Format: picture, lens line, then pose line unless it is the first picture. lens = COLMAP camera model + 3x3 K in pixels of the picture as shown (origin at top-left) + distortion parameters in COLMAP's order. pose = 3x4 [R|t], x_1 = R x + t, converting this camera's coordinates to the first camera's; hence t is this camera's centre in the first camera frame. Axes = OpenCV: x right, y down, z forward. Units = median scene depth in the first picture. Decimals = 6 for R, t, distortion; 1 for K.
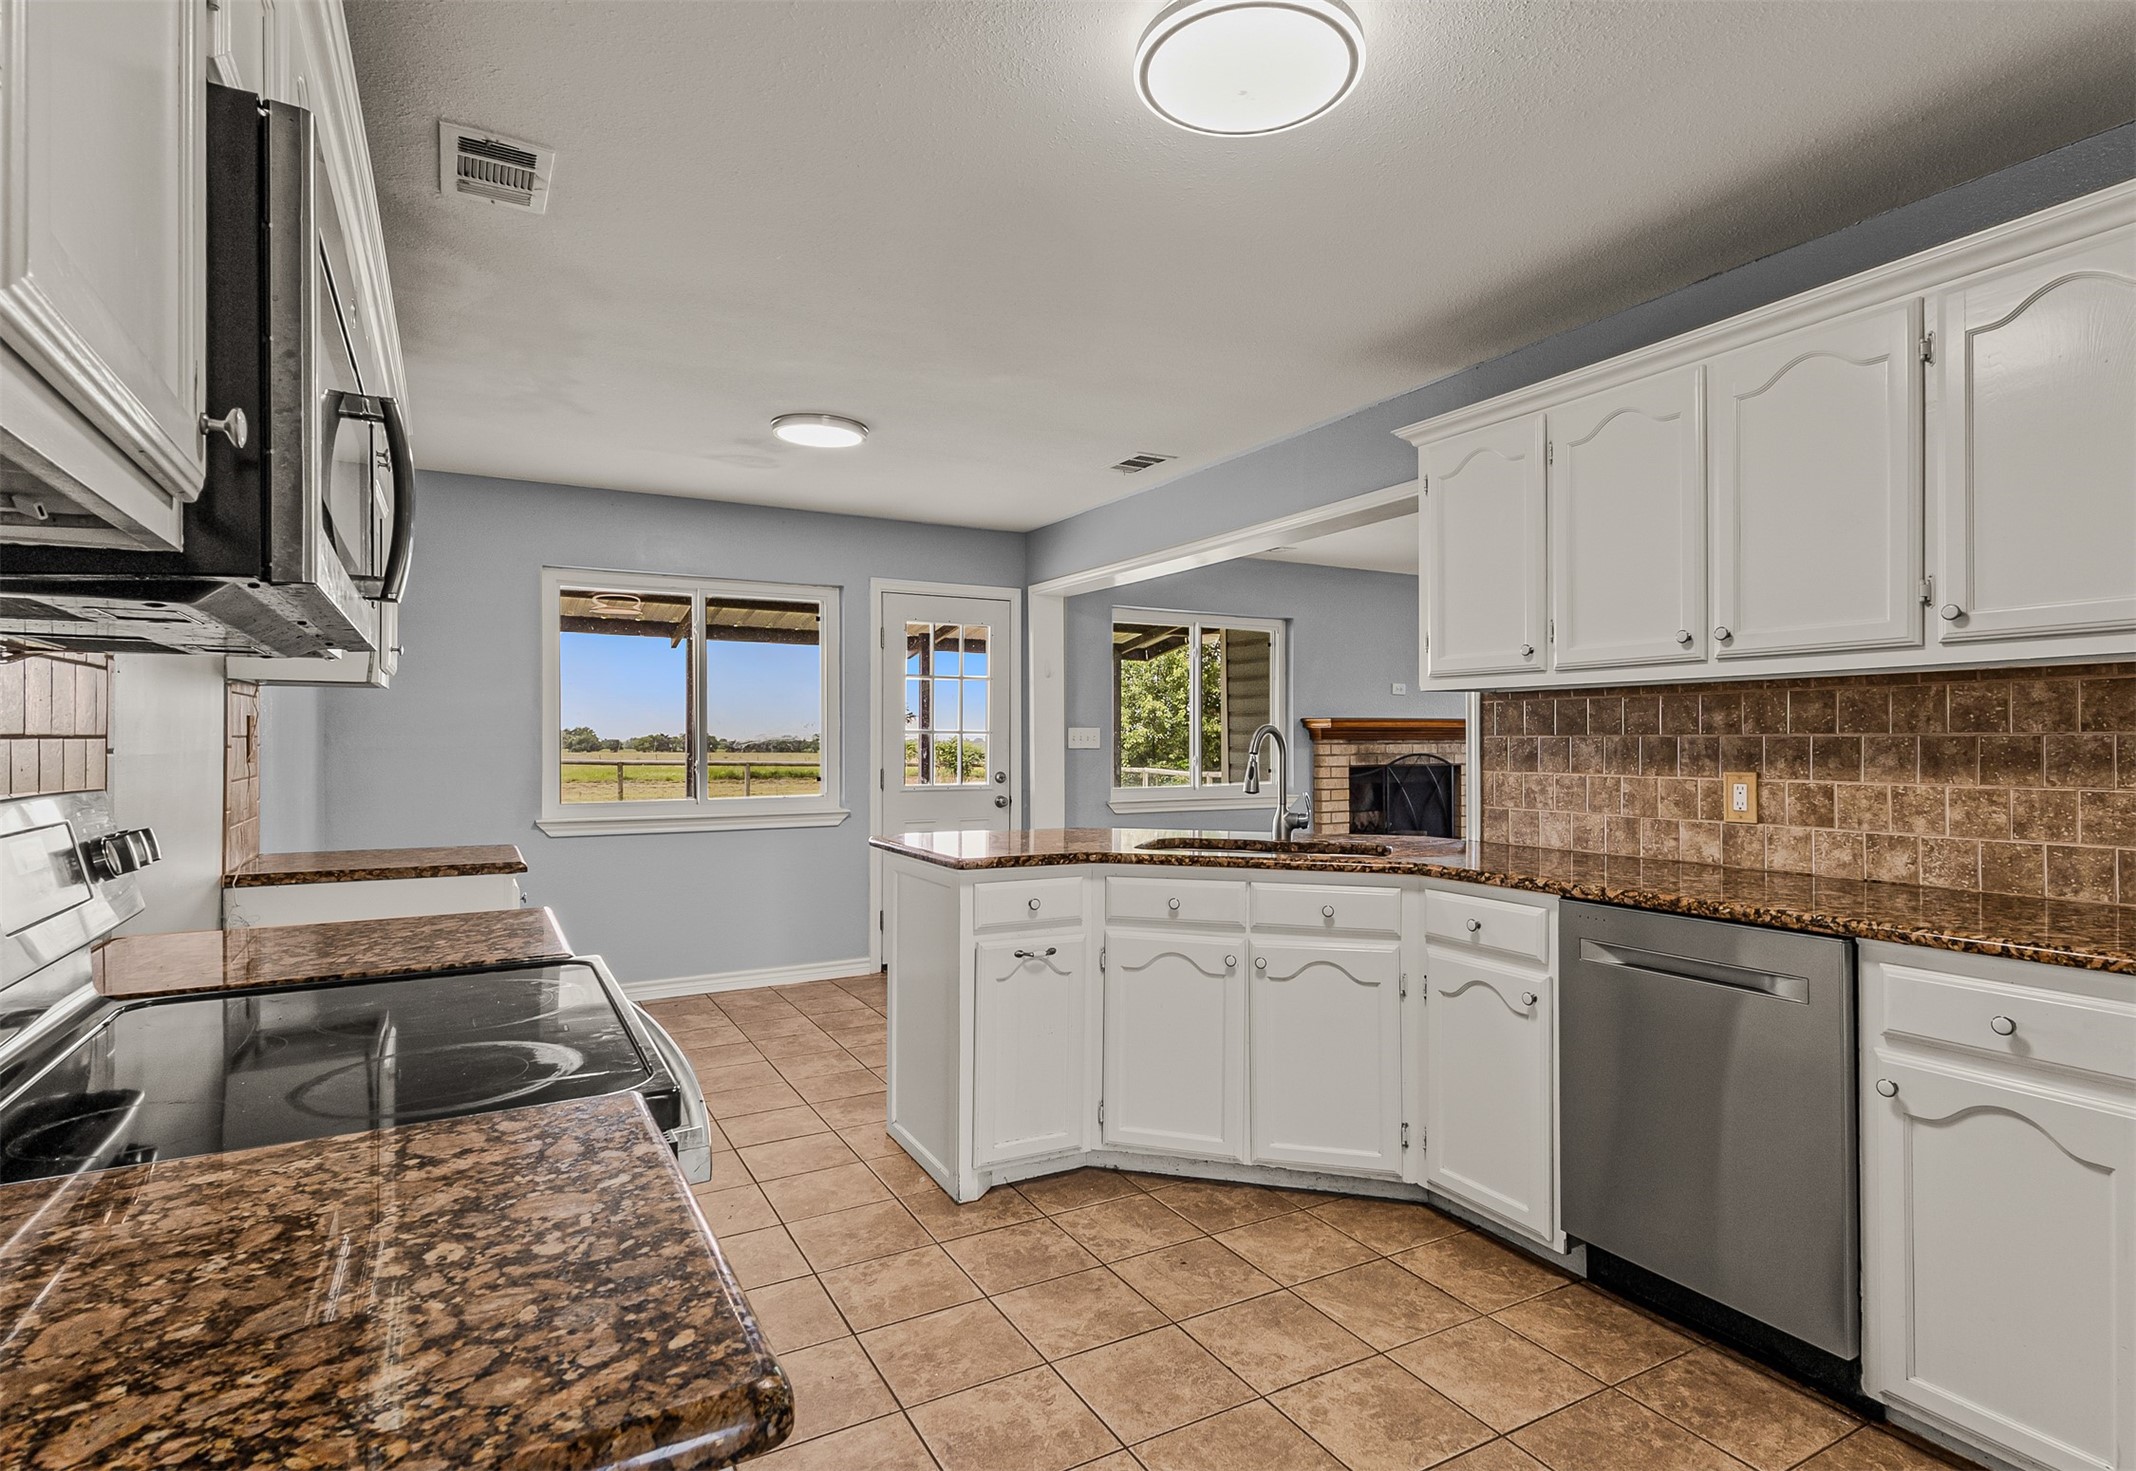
lens RADIAL K [[1093.5, 0, 1112.9], [0, 1093.5, 738.1], [0, 0, 1]] dist [0.023334, 0.000388]
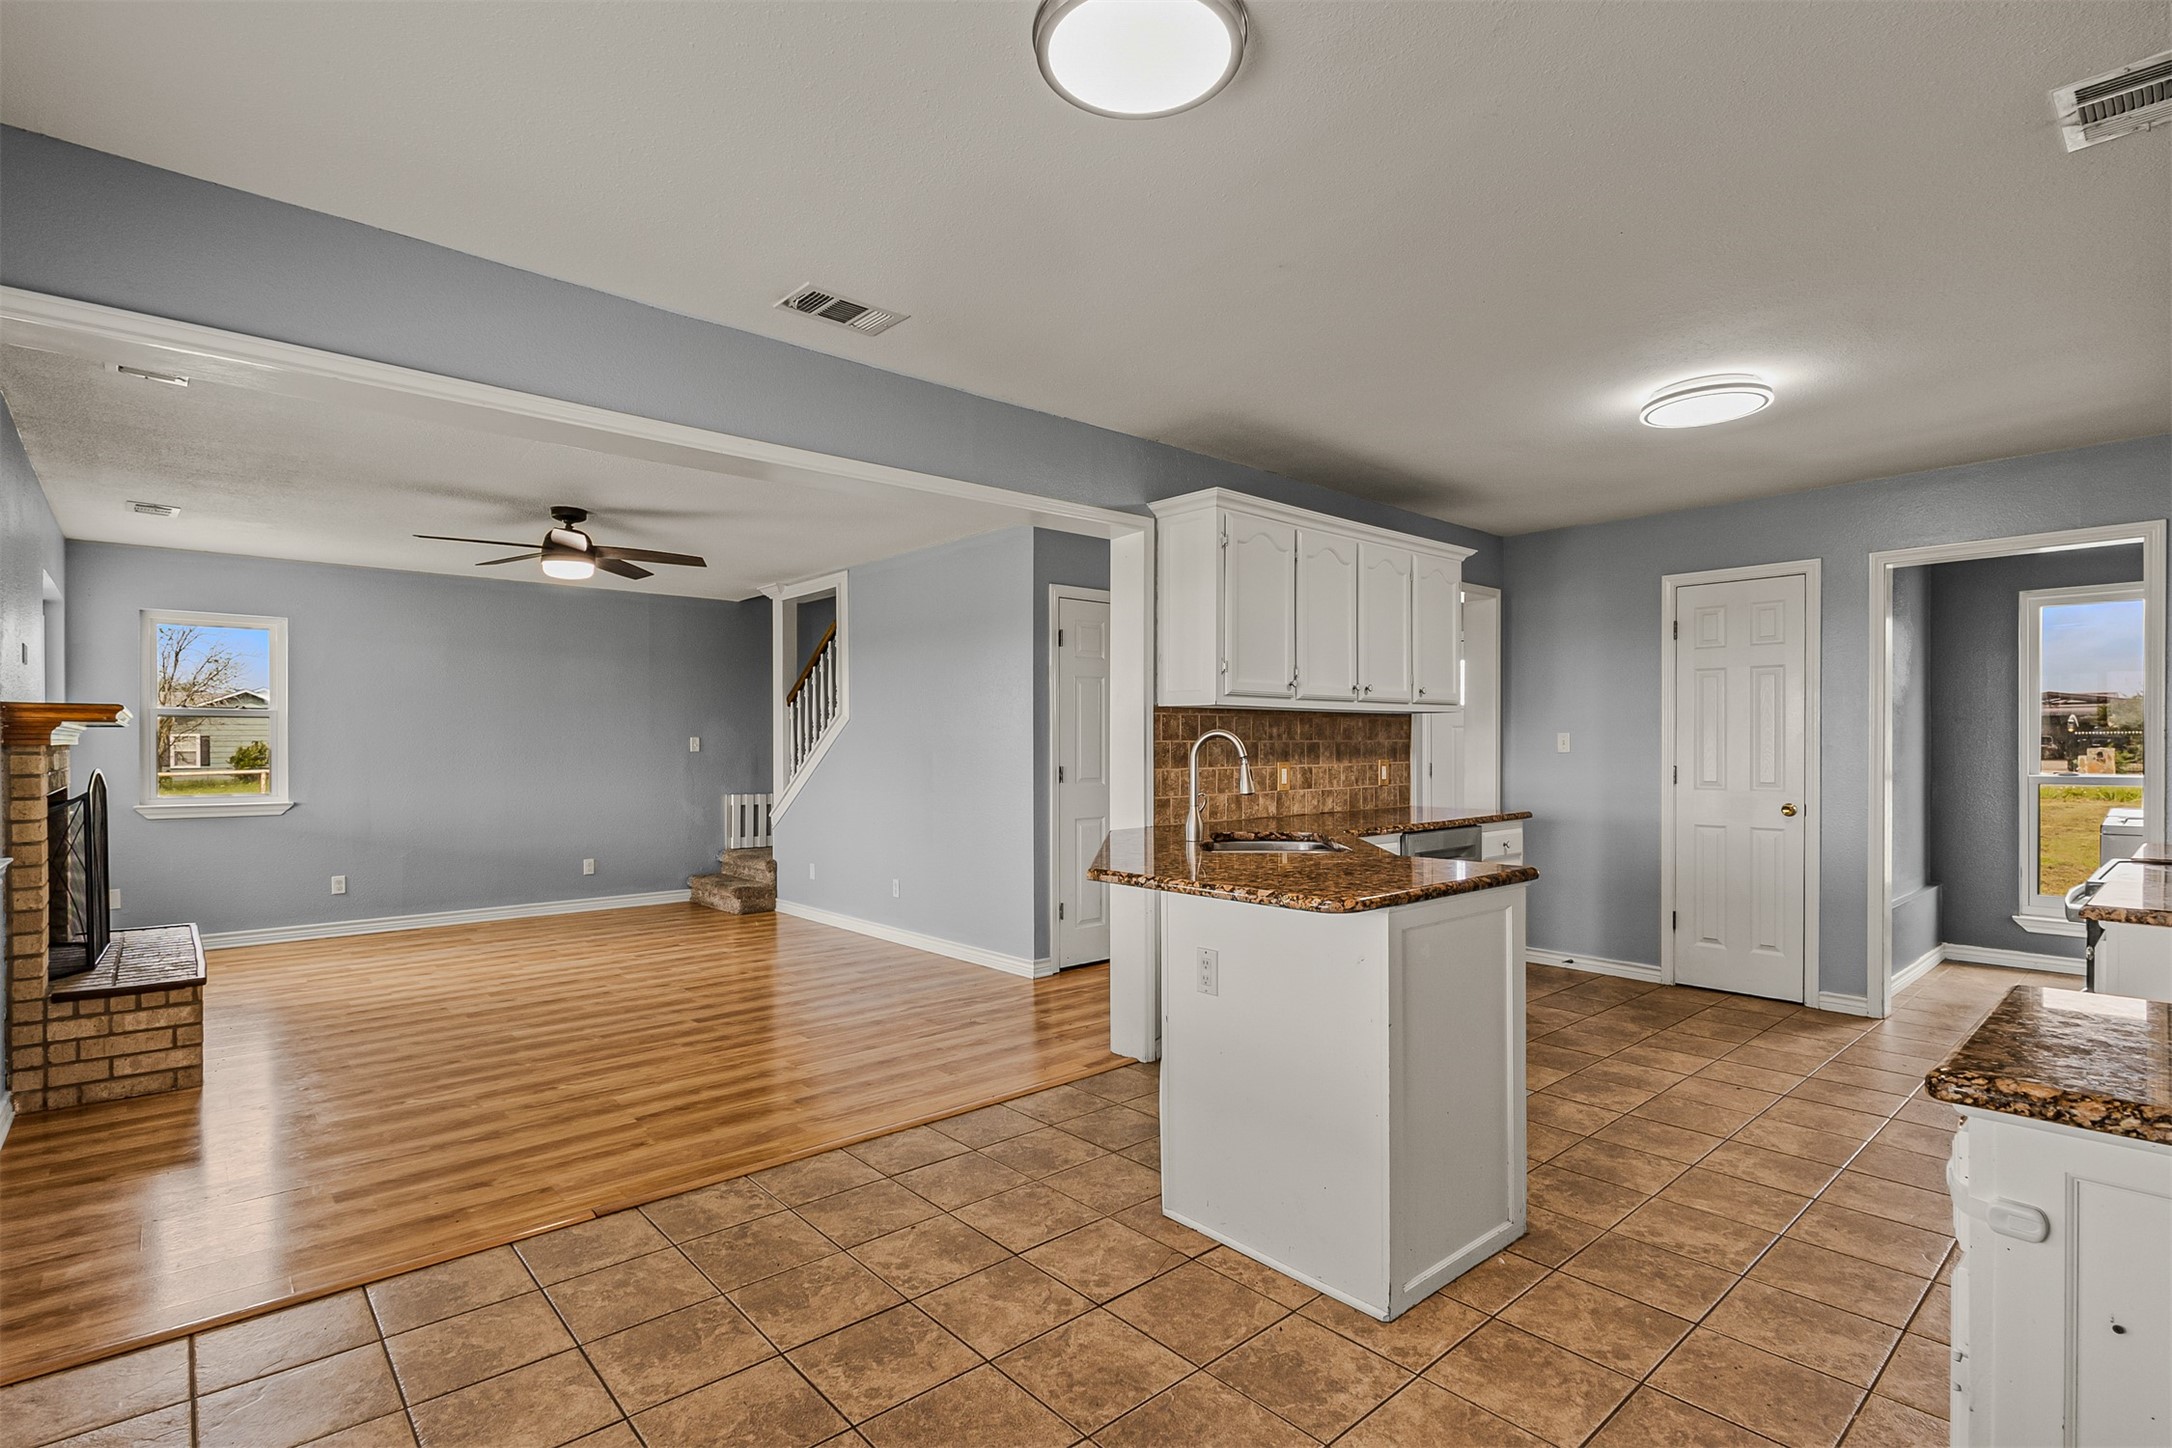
lens RADIAL K [[1042.7, 0, 1087.5], [0, 1042.7, 745.9], [0, 0, 1]] dist [0.005007, -0.004243]
pose [[-0.201810, -0.000758, 0.979424, -0.954768], [0.000713, 0.999999, 0.000921, 0.003332], [-0.979424, 0.000884, -0.201810, 1.567052]]
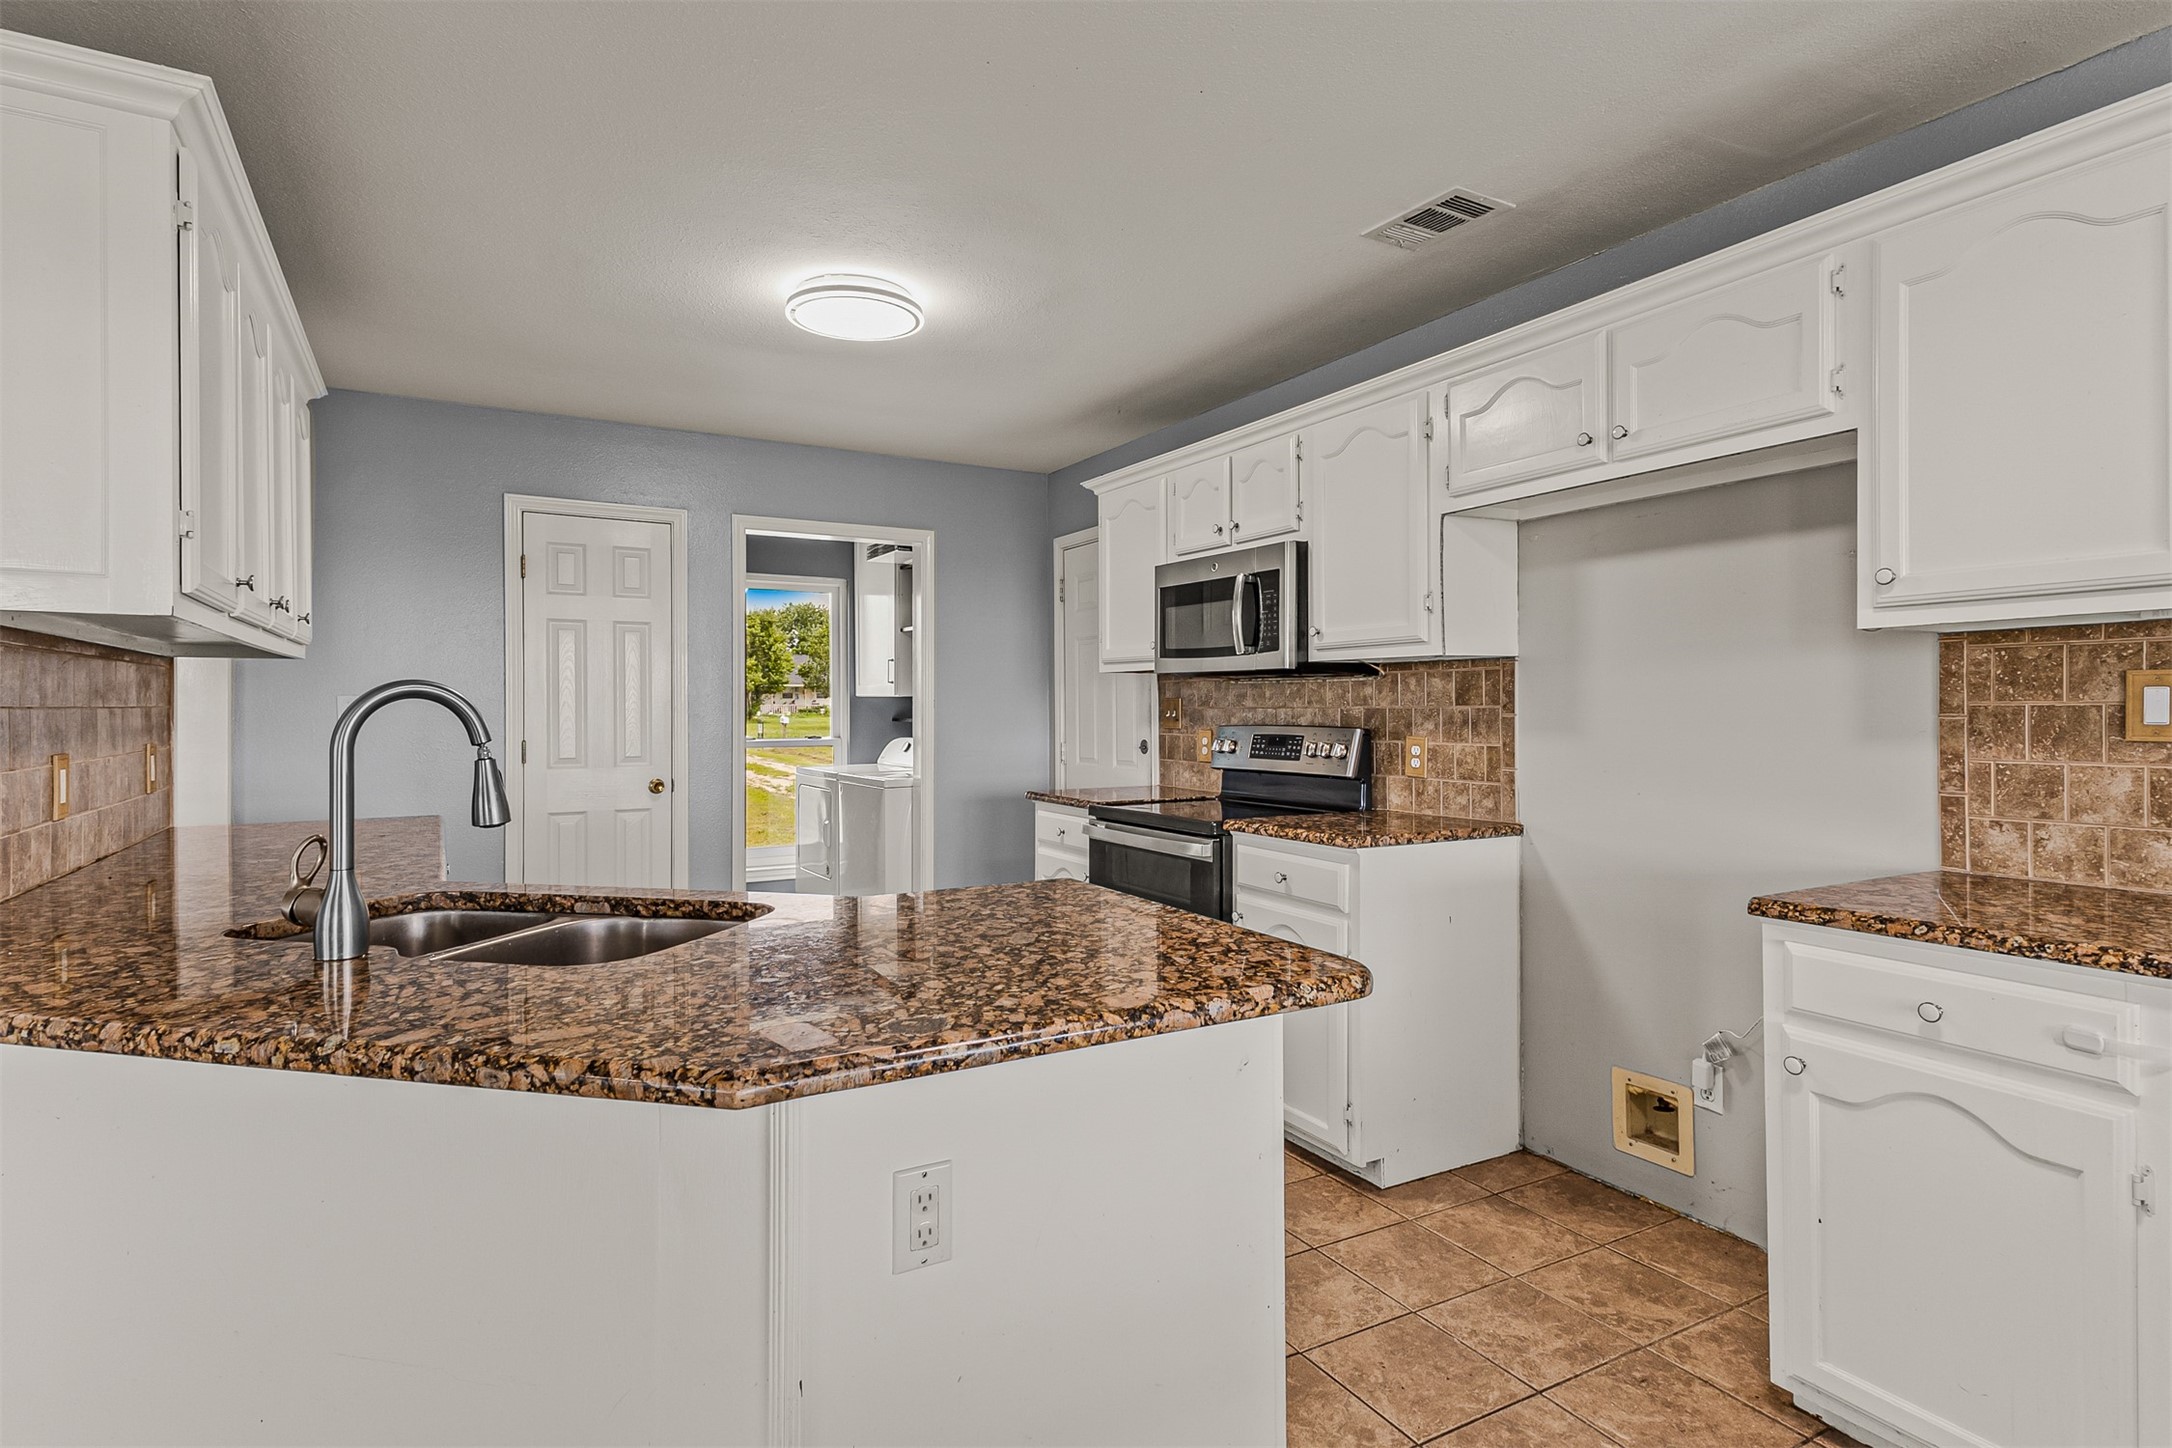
lens RADIAL K [[1094.1, 0, 1090.2], [0, 1094.1, 711.4], [0, 0, 1]] dist [0.013623, 0.000126]
pose [[-0.999998, -0.000279, 0.001926, -0.156576], [-0.000284, 0.999997, -0.002377, 0.007051], [-0.001925, -0.002378, -0.999995, 1.703242]]
